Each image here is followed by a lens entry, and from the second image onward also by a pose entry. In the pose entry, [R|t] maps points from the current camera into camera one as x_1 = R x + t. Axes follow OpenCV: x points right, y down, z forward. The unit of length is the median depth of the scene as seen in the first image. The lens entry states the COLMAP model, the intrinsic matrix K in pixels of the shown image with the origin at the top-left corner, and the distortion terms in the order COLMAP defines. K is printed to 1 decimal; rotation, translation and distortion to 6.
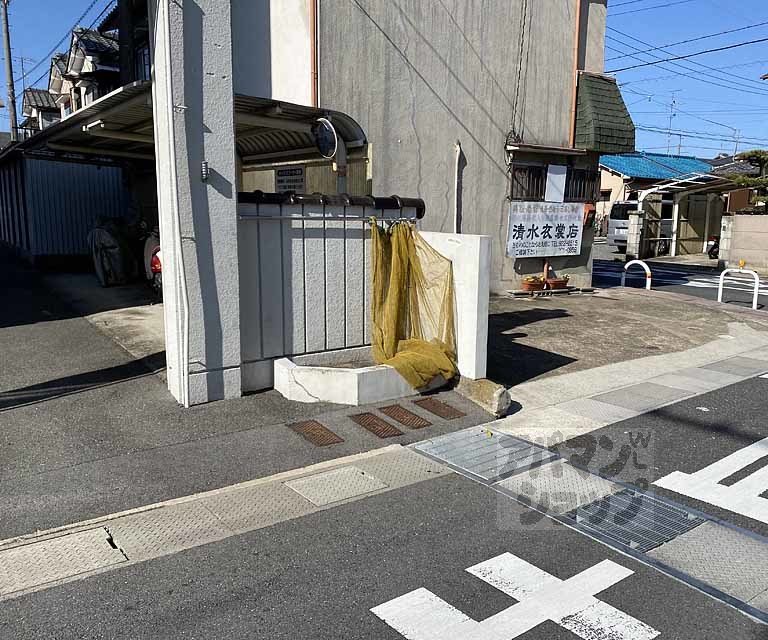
lens RADIAL K [[641.3, 0, 392.7], [0, 641.3, 318.2], [0, 0, 1]] dist [0.001193, 0.005127]
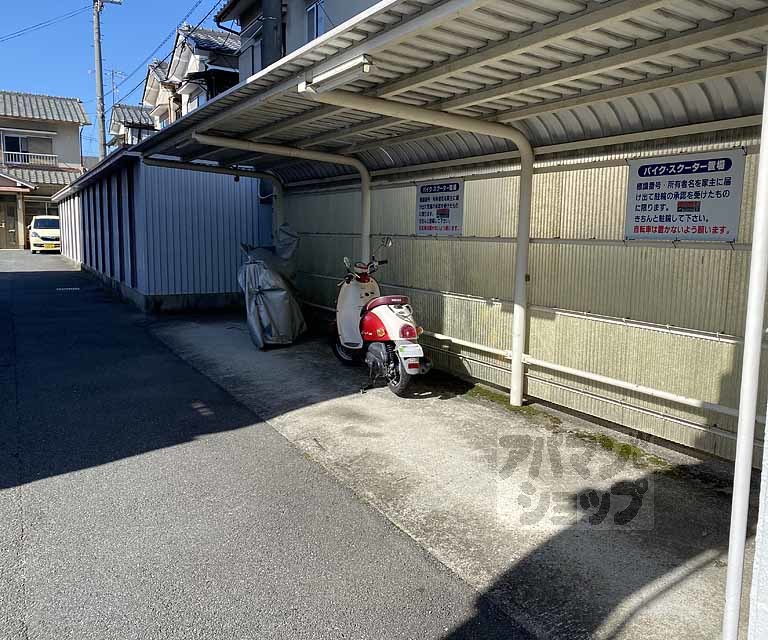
lens RADIAL K [[594.5, 0, 386.5], [0, 594.5, 302.8], [0, 0, 1]] dist [0.001151, 0.003576]
pose [[0.998542, 0.007231, -0.053486, -0.435531], [-0.009912, 0.998699, -0.050026, -0.105262], [0.053055, 0.050483, 0.997315, 0.590903]]
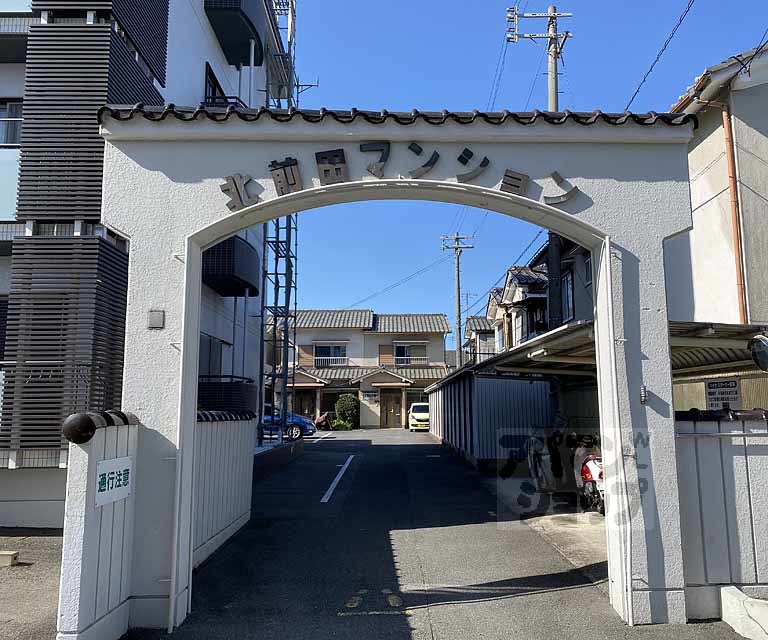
lens RADIAL K [[641.3, 0, 392.7], [0, 641.3, 318.2], [0, 0, 1]] dist [0.001193, 0.005127]
pose [[0.821499, -0.095442, -0.562165, -0.012568], [-0.079665, 0.957012, -0.278892, -0.010239], [0.564617, 0.273895, 0.778581, -0.103609]]
